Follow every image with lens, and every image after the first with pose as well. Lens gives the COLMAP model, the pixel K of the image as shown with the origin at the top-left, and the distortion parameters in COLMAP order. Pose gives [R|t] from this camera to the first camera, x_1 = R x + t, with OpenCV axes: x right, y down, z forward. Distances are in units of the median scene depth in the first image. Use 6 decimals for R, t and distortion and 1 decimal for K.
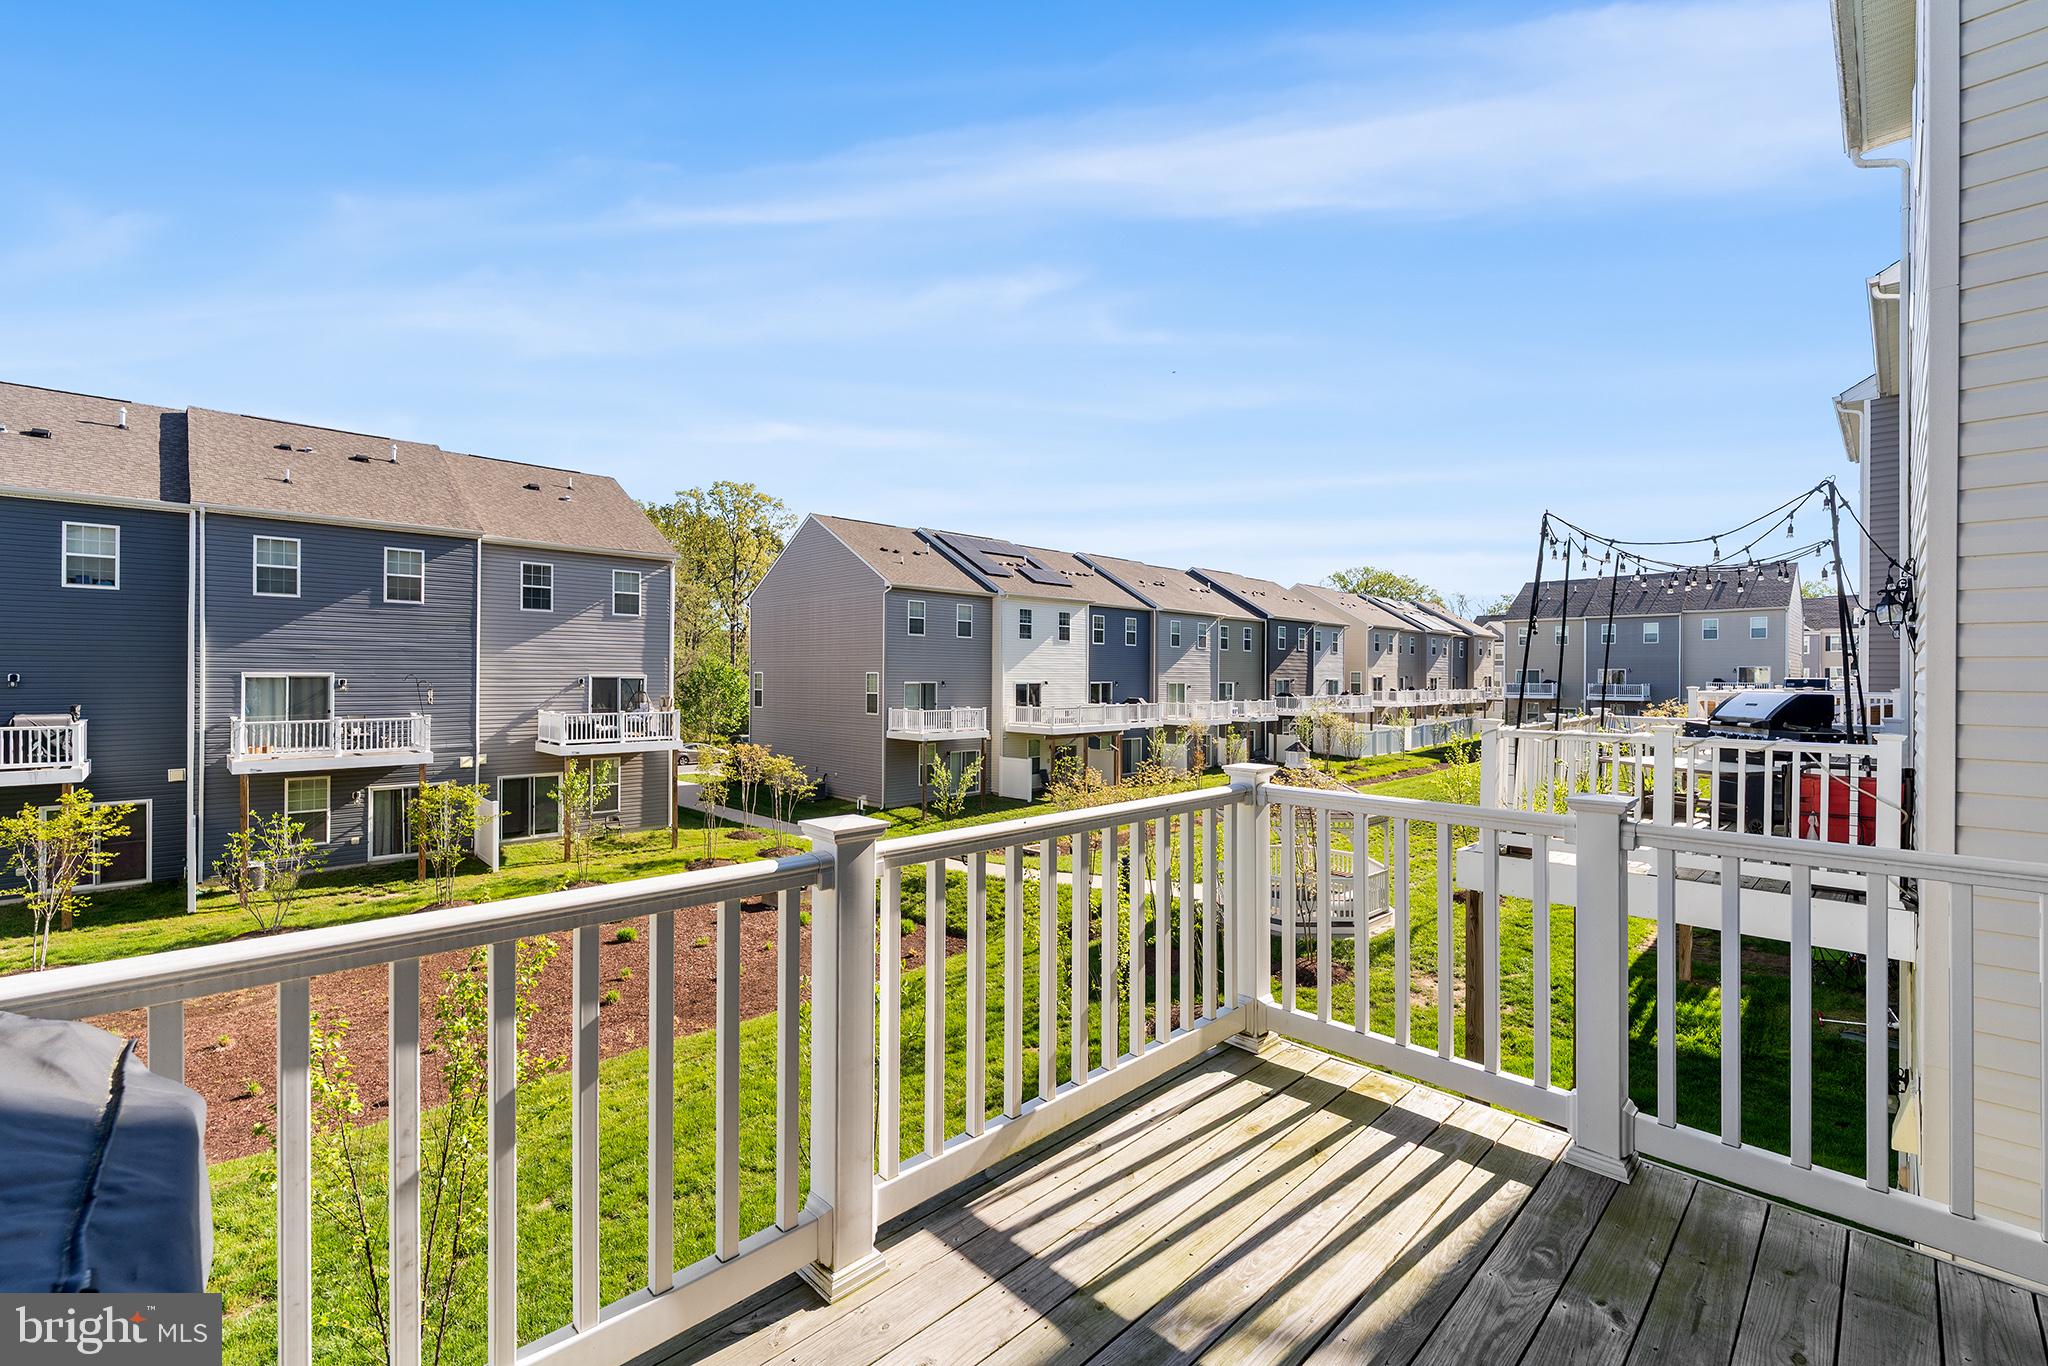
lens RADIAL K [[843.2, 0, 1000.8], [0, 843.2, 667.7], [0, 0, 1]] dist [-0.005037, 0.001048]
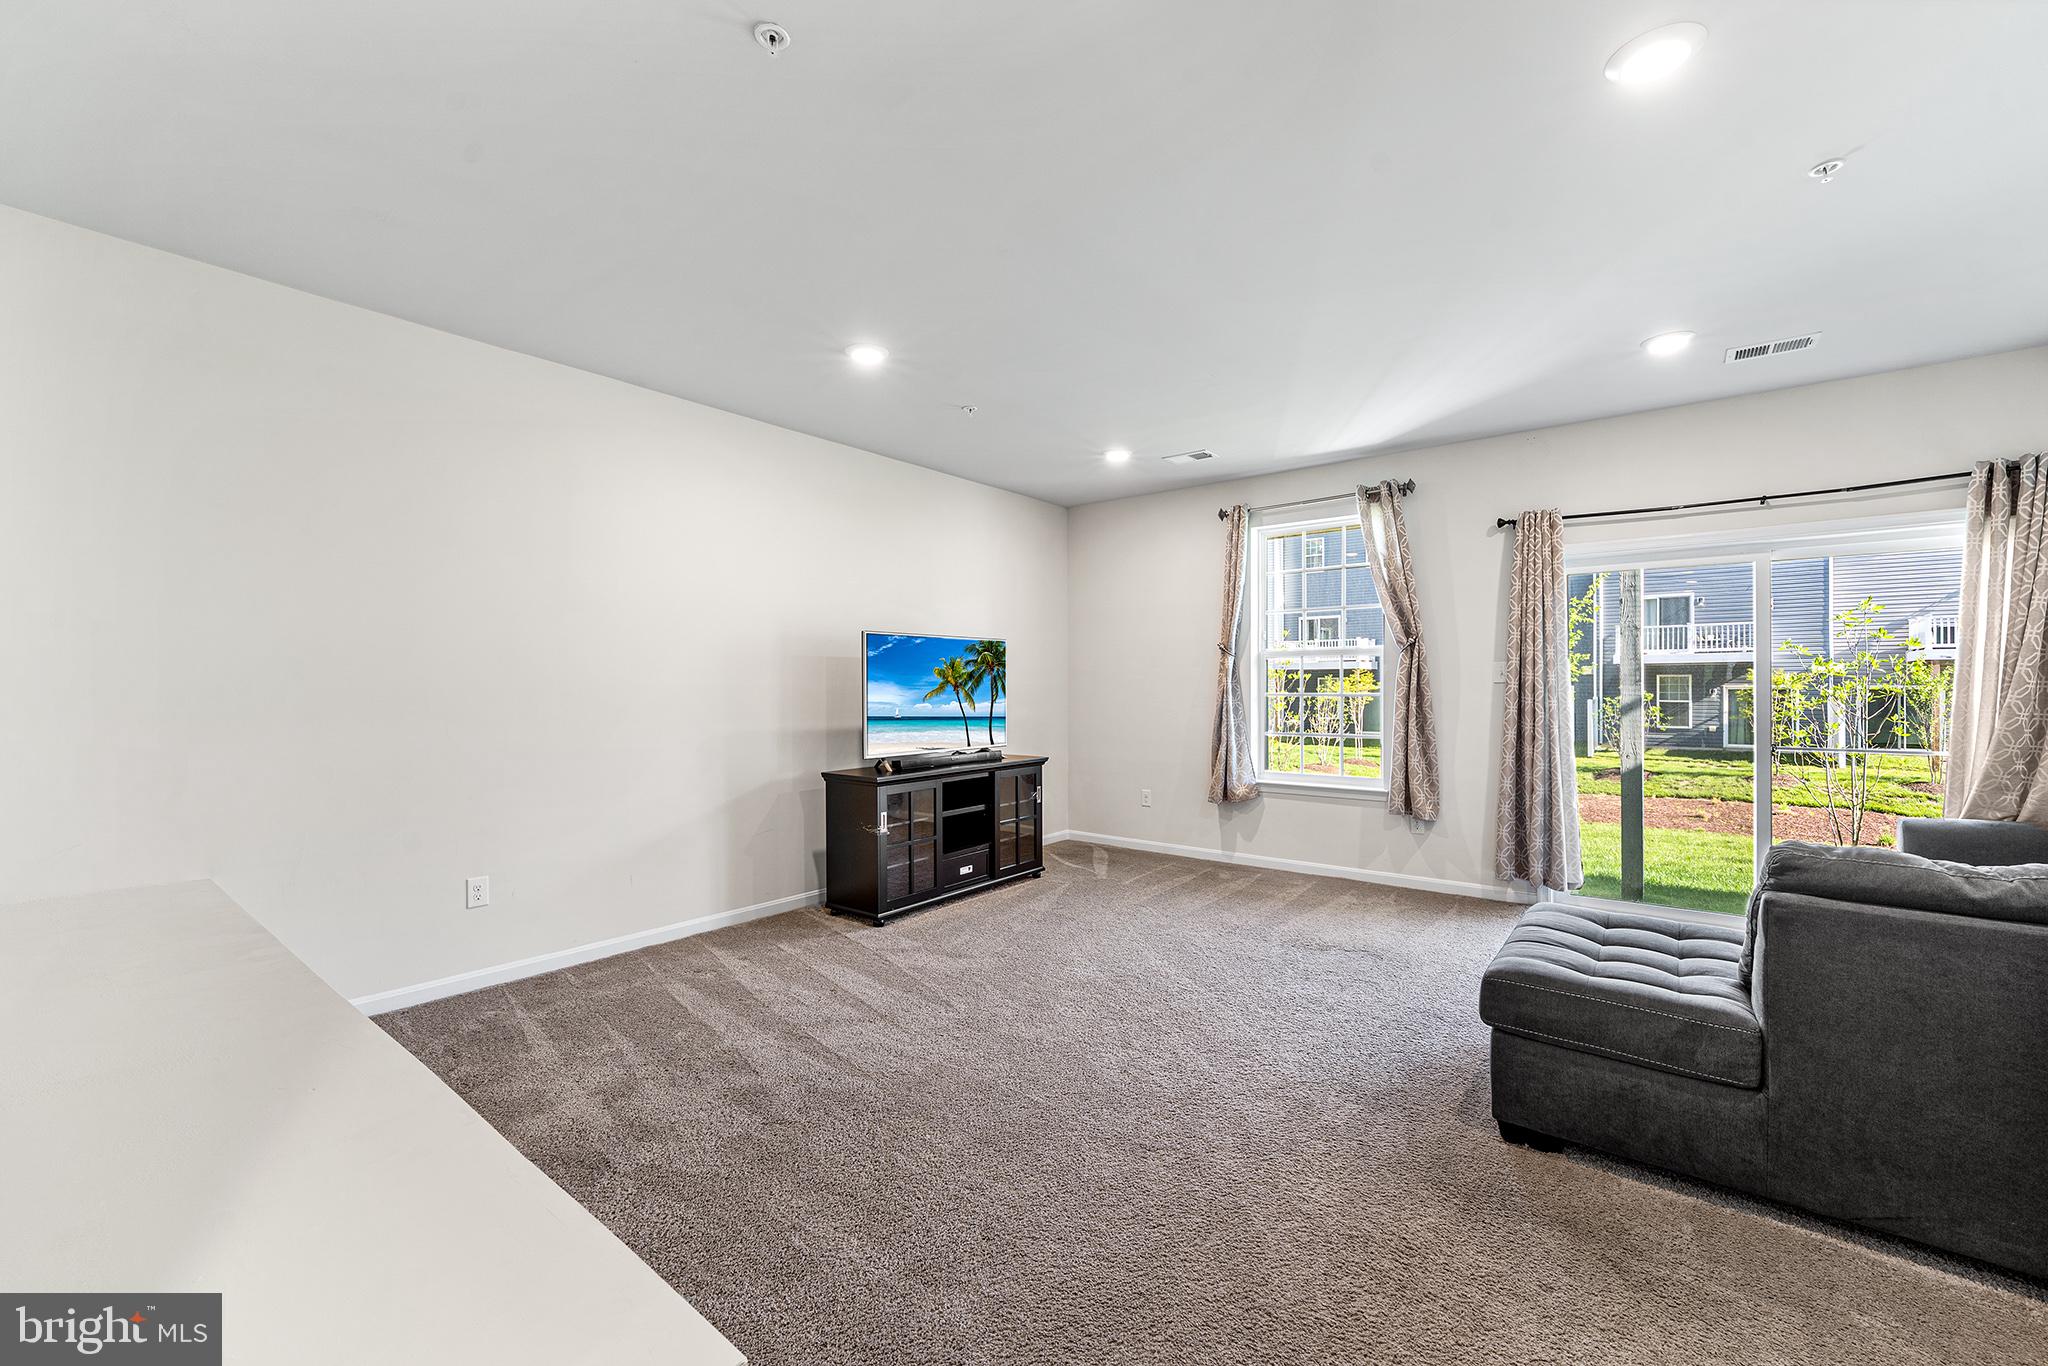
lens RADIAL K [[843.2, 0, 1015.8], [0, 843.2, 681.5], [0, 0, 1]] dist [-0.005037, 0.001048]
pose [[0.110258, -0.006184, -0.993884, 0.302598], [0.008918, 0.999947, -0.005233, 0.121900], [0.993863, -0.008287, 0.110307, -0.125698]]
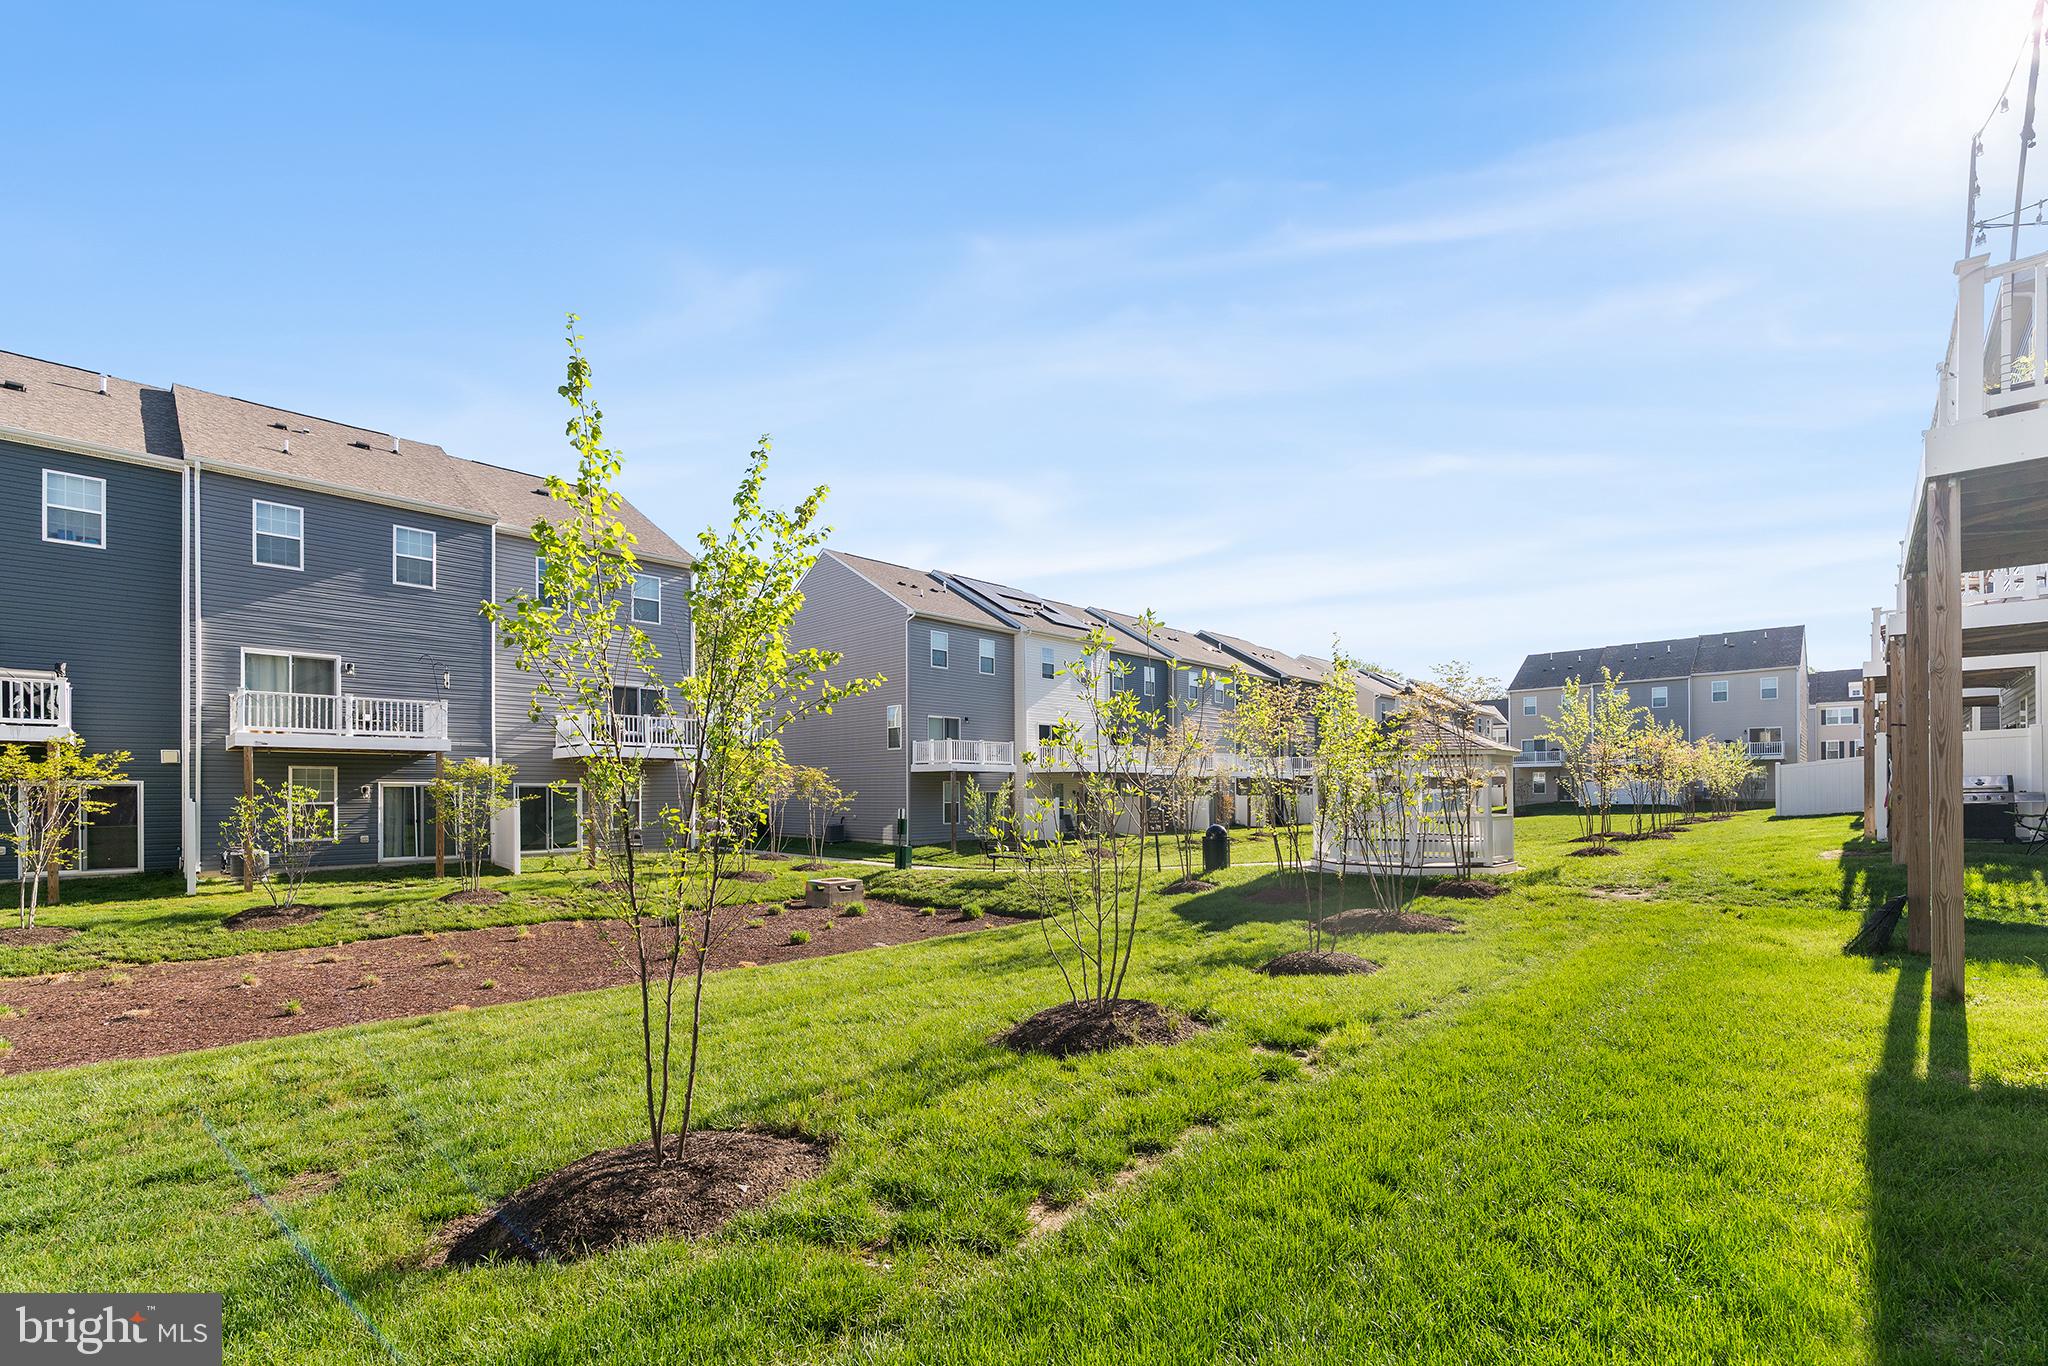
lens RADIAL K [[843.2, 0, 984.8], [0, 843.2, 789.9], [0, 0, 1]] dist [-0.005037, 0.001048]
pose [[0.999793, -0.008387, 0.018532, -0.095313], [0.008395, 0.999965, -0.000315, 0.143069], [-0.018529, 0.000470, 0.999828, 0.059786]]
